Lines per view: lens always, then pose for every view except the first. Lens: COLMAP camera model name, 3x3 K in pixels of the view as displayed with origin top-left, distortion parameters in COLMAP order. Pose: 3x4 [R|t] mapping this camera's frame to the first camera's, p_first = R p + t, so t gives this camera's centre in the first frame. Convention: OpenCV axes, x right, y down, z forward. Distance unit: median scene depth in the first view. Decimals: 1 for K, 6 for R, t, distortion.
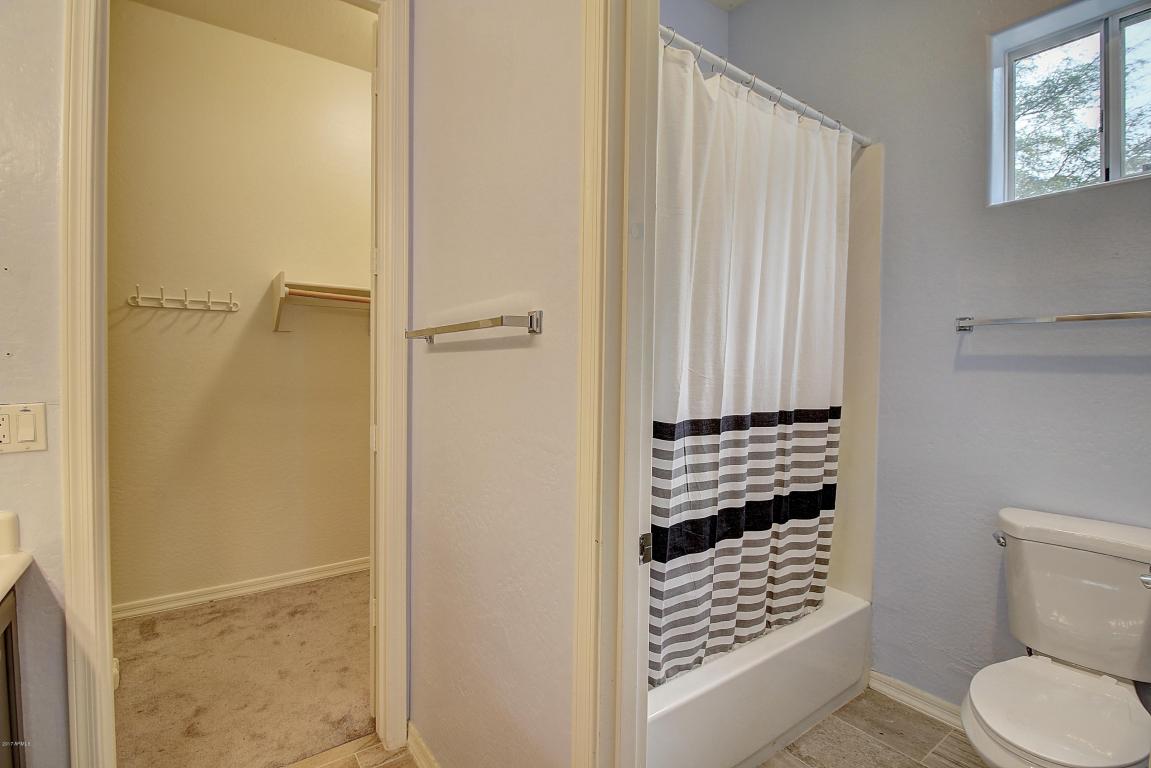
lens RADIAL K [[530.4, 0, 573.7], [0, 530.4, 375.6], [0, 0, 1]] dist [-0.001948, -0.010482]
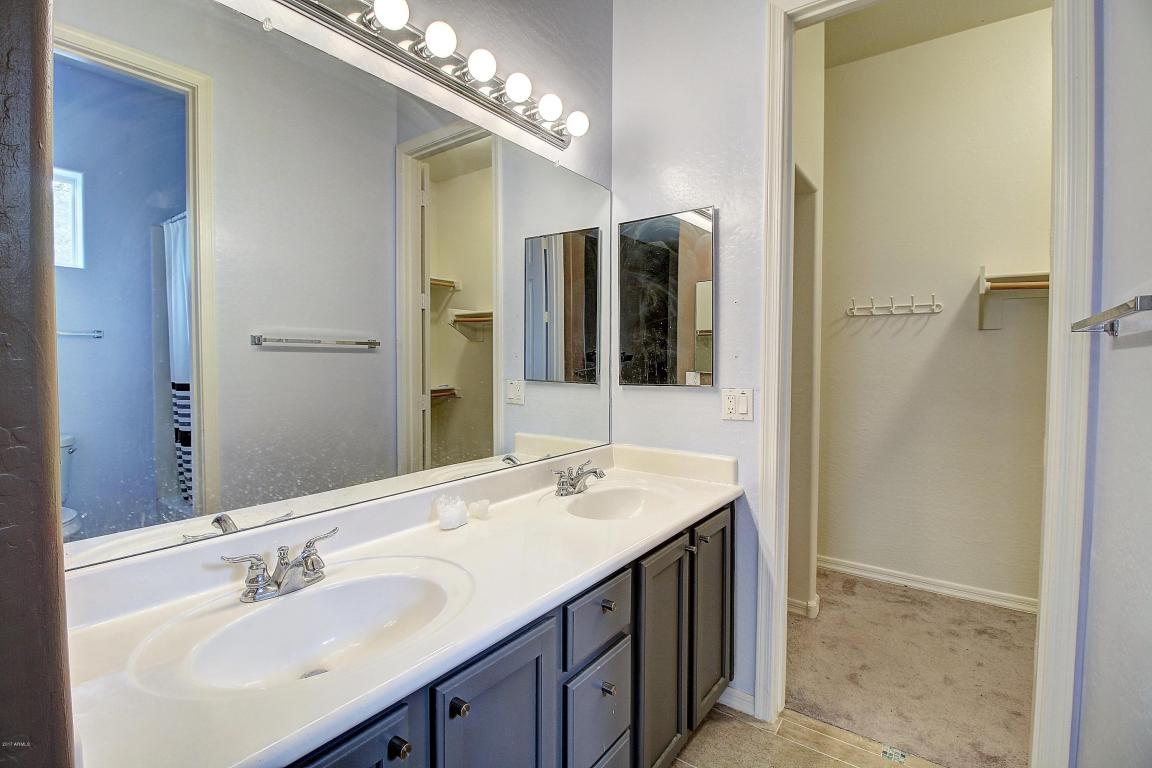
lens RADIAL K [[530.9, 0, 574.1], [0, 530.9, 381.5], [0, 0, 1]] dist [-0.001948, -0.010482]
pose [[0.303456, 0.026954, -0.952464, 0.132999], [-0.022578, 0.999523, 0.021093, 0.005799], [0.952578, 0.015104, 0.303920, 0.029999]]
